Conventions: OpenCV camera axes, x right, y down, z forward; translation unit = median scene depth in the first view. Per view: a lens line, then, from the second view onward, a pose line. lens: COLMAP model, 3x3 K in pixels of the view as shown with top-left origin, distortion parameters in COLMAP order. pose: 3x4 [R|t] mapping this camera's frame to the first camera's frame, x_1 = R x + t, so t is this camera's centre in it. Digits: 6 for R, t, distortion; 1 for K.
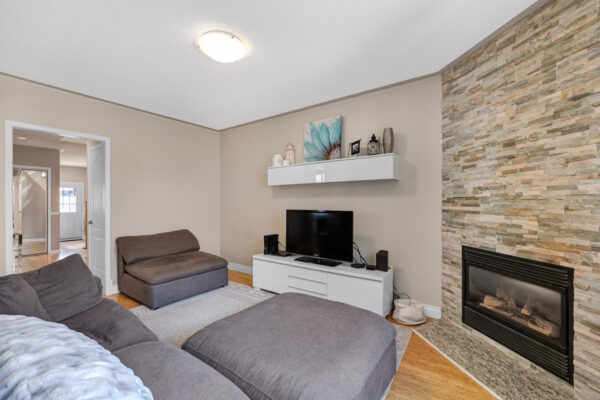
lens RADIAL K [[246.7, 0, 301.6], [0, 246.7, 202.9], [0, 0, 1]] dist [-0.005068, -0.000160]
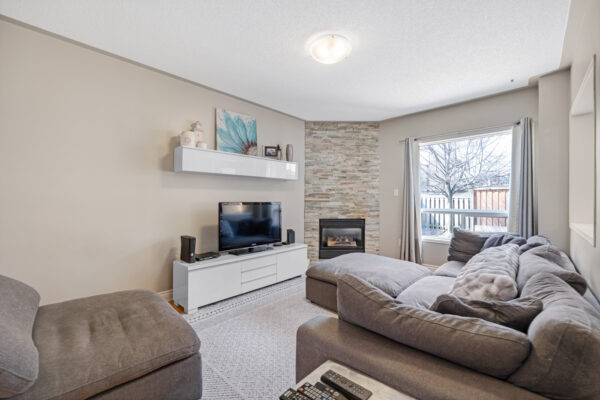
lens RADIAL K [[246.7, 0, 298.7], [0, 246.7, 201.3], [0, 0, 1]] dist [-0.005068, -0.000160]
pose [[0.161967, -0.000032, 0.986796, -1.358352], [0.002085, 0.999998, -0.000310, 0.040033], [-0.986794, 0.002107, 0.161967, 0.907526]]
